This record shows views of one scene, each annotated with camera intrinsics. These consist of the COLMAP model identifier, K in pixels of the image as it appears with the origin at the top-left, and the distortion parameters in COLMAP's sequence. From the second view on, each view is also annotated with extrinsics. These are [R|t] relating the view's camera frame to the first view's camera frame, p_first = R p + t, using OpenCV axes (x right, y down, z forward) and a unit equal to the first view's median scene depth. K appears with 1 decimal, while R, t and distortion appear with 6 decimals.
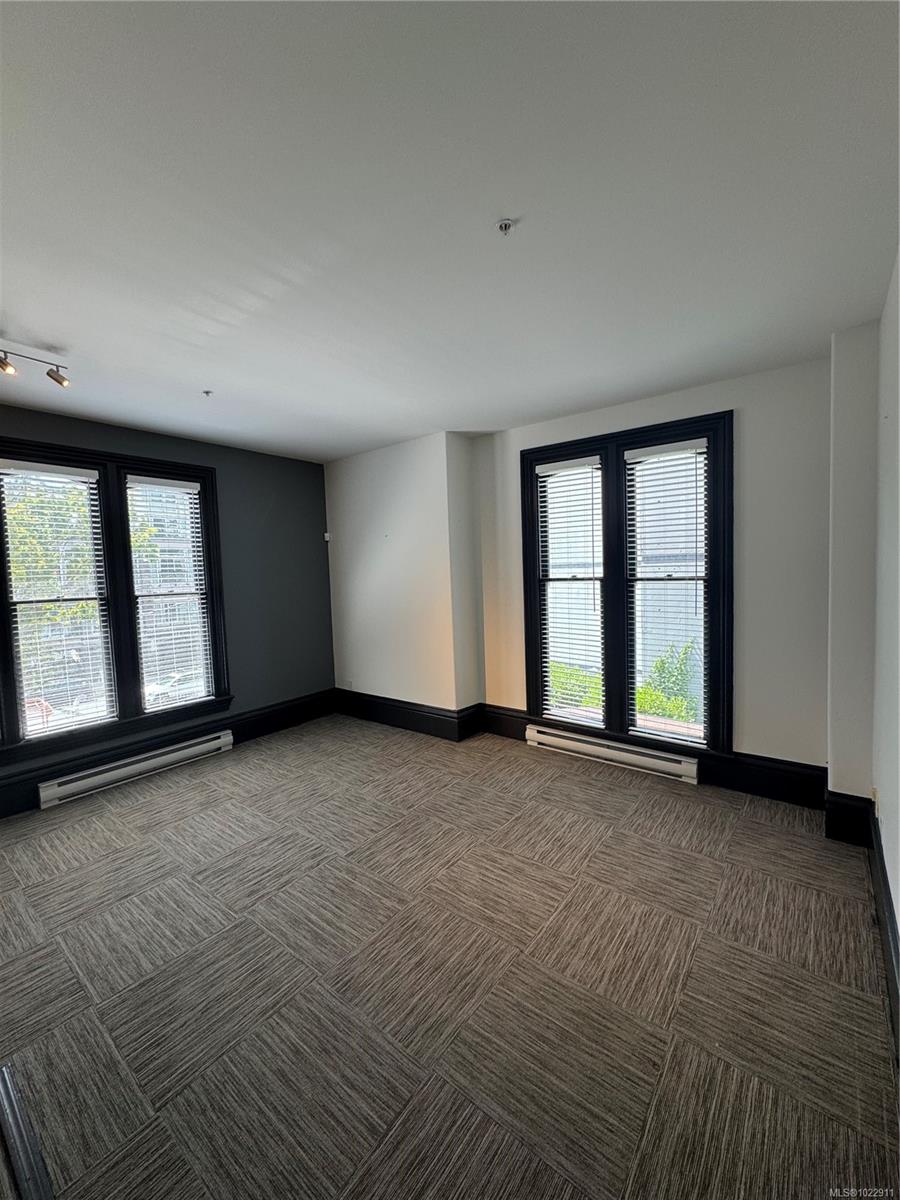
lens RADIAL K [[477.2, 0, 453.6], [0, 477.2, 600.5], [0, 0, 1]] dist [-0.000634, -0.000027]
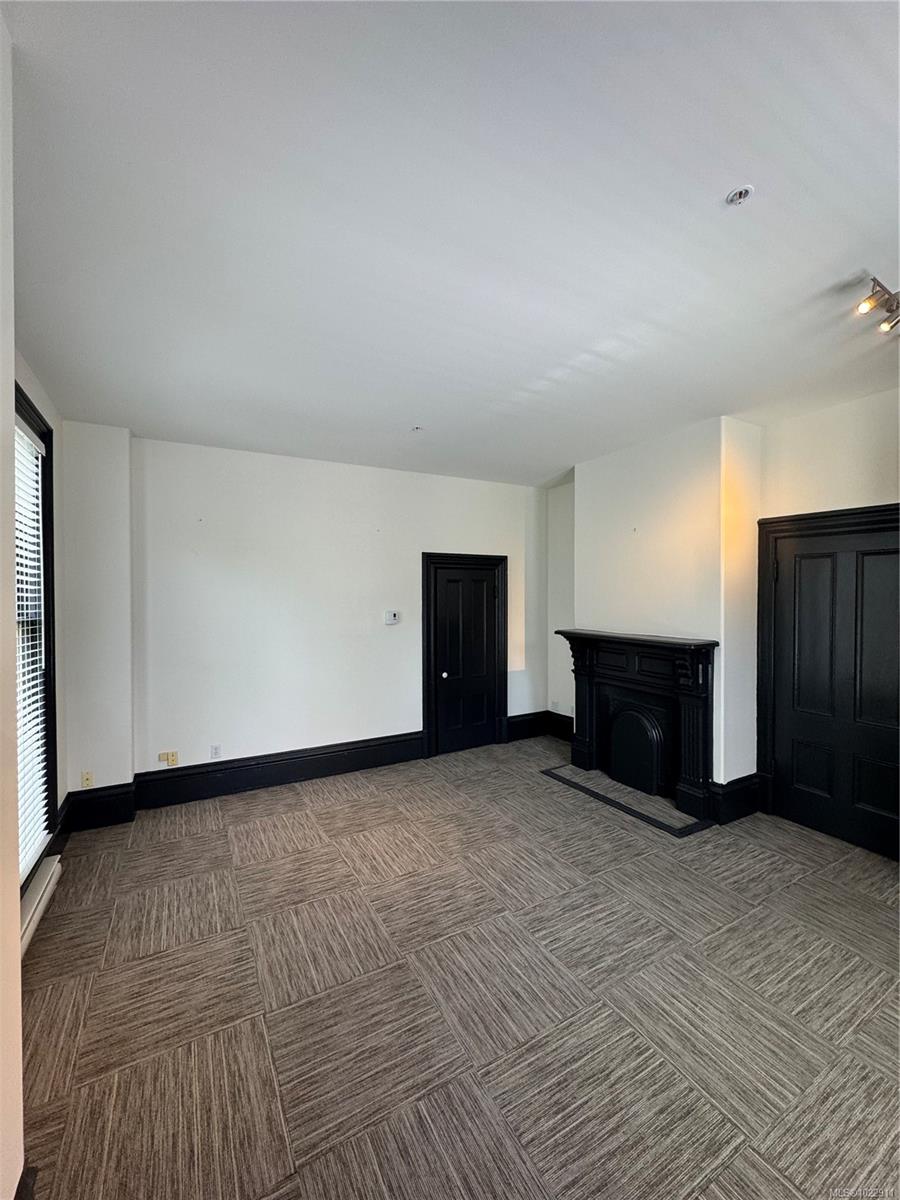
lens RADIAL K [[477.2, 0, 453.6], [0, 477.2, 600.5], [0, 0, 1]] dist [-0.000634, -0.000027]
pose [[-0.924220, 0.032182, 0.380501, -0.503568], [0.055415, 0.997198, 0.050259, -0.098738], [-0.377817, 0.067536, -0.923414, 1.851657]]
